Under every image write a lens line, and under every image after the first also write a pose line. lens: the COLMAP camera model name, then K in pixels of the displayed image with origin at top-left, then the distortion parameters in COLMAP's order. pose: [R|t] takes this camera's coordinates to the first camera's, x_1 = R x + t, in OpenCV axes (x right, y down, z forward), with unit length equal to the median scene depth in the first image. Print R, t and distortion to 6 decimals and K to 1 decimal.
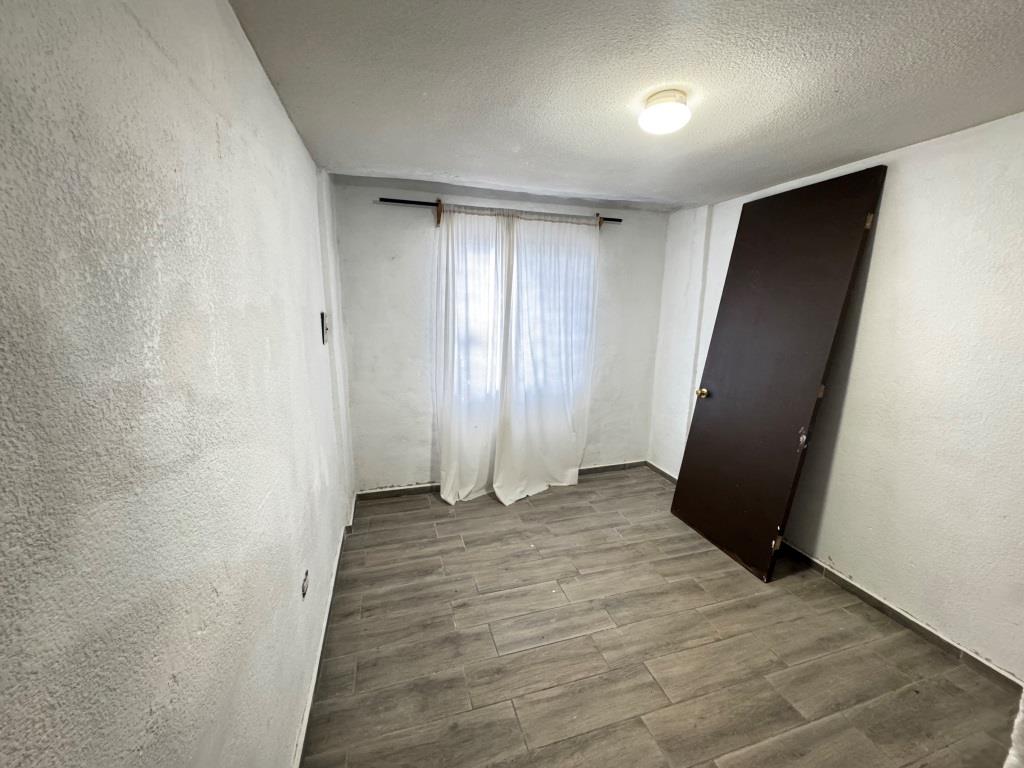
lens RADIAL K [[406.9, 0, 512.0], [0, 406.9, 384.0], [0, 0, 1]] dist [-0.002301, 0.000433]
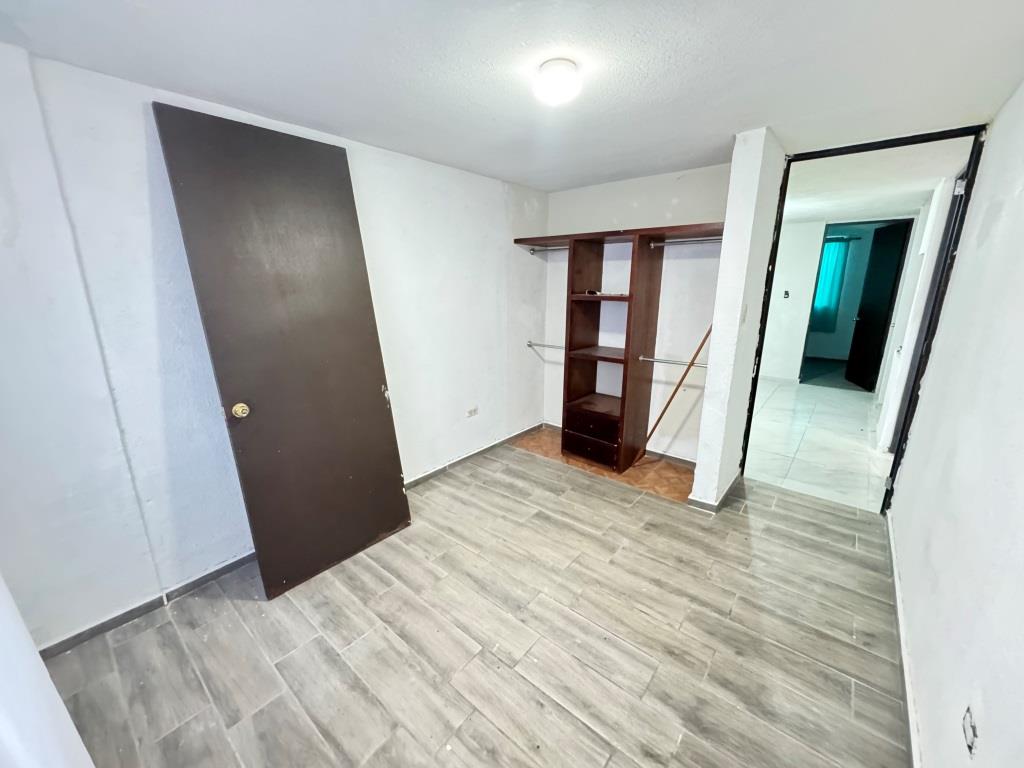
lens RADIAL K [[406.9, 0, 512.0], [0, 406.9, 384.0], [0, 0, 1]] dist [-0.002301, 0.000433]
pose [[-0.549224, -0.215227, 0.807484, -0.393605], [0.158893, 0.921743, 0.353755, -0.246871], [-0.820430, 0.322594, -0.472045, 1.307189]]
